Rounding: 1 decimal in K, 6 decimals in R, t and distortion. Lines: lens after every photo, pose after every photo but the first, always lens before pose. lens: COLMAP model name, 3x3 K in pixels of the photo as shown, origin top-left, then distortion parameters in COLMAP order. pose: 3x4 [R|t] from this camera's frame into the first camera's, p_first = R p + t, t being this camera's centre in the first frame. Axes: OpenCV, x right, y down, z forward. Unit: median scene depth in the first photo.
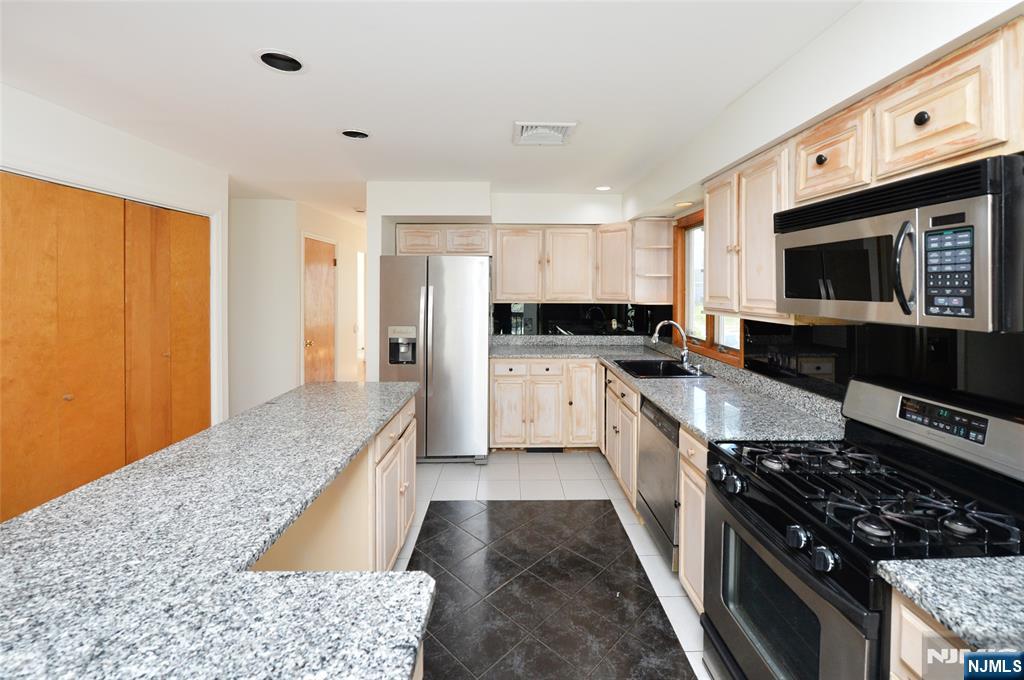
lens RADIAL K [[429.1, 0, 519.4], [0, 429.1, 288.3], [0, 0, 1]] dist [-0.008010, -0.000049]
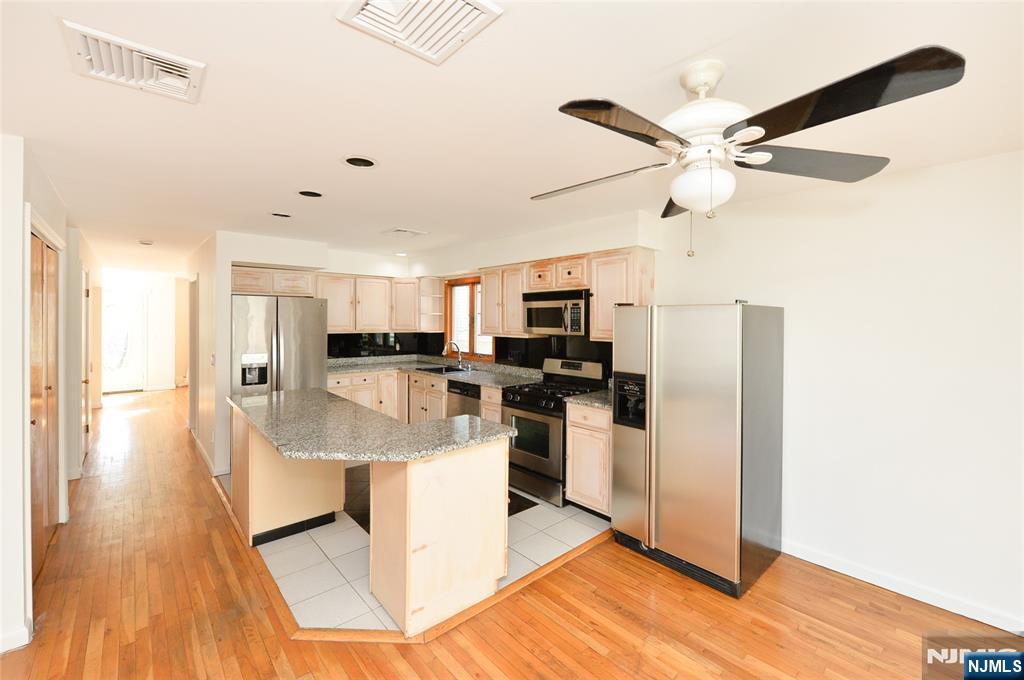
lens RADIAL K [[429.1, 0, 518.6], [0, 429.1, 323.0], [0, 0, 1]] dist [-0.008010, -0.000049]
pose [[0.757569, -0.002149, 0.652751, -1.022370], [-0.002778, 0.999975, 0.006516, -0.017995], [-0.652749, -0.006750, 0.757544, -0.849864]]
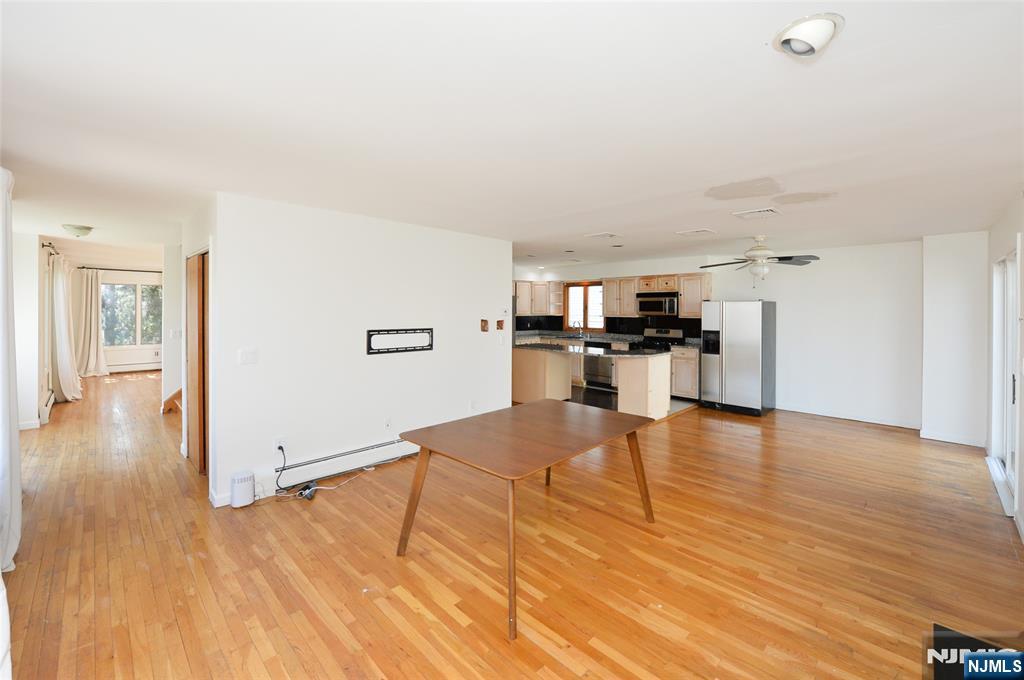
lens RADIAL K [[429.1, 0, 516.6], [0, 429.1, 308.5], [0, 0, 1]] dist [-0.008010, -0.000049]
pose [[0.719357, 0.001646, 0.694638, -3.483042], [-0.001239, 0.999999, -0.001086, -0.002745], [-0.694639, -0.000079, 0.719359, -1.408762]]
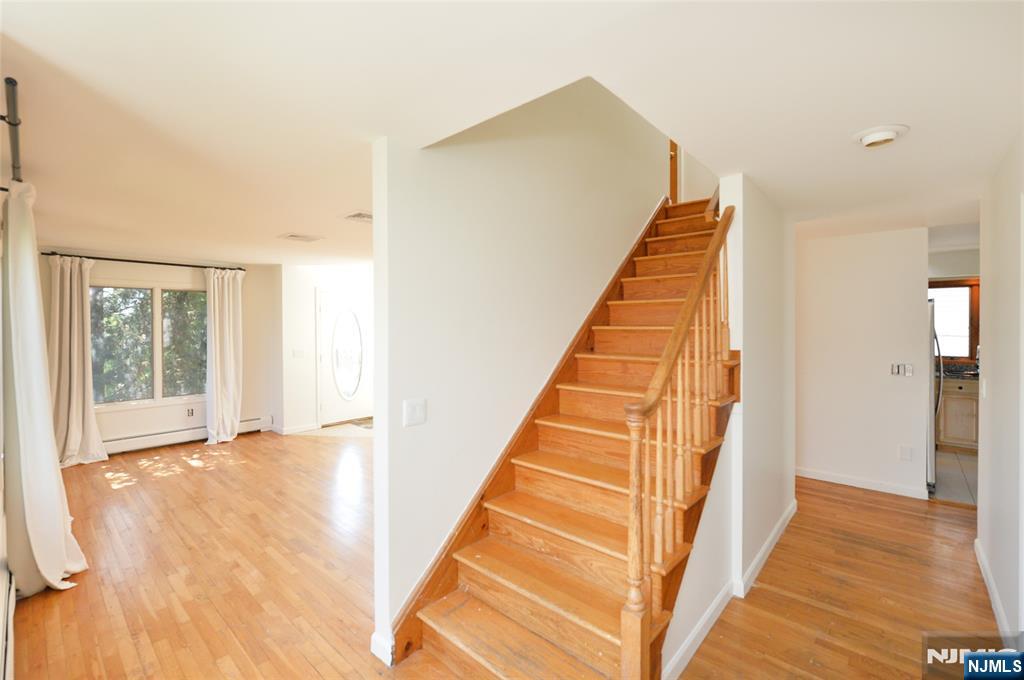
lens RADIAL K [[429.1, 0, 515.5], [0, 429.1, 325.7], [0, 0, 1]] dist [-0.008010, -0.000049]
pose [[0.661997, -0.011494, 0.749419, -3.776469], [0.009152, 0.999932, 0.007251, -0.049993], [-0.749451, 0.002058, 0.662057, 2.297669]]
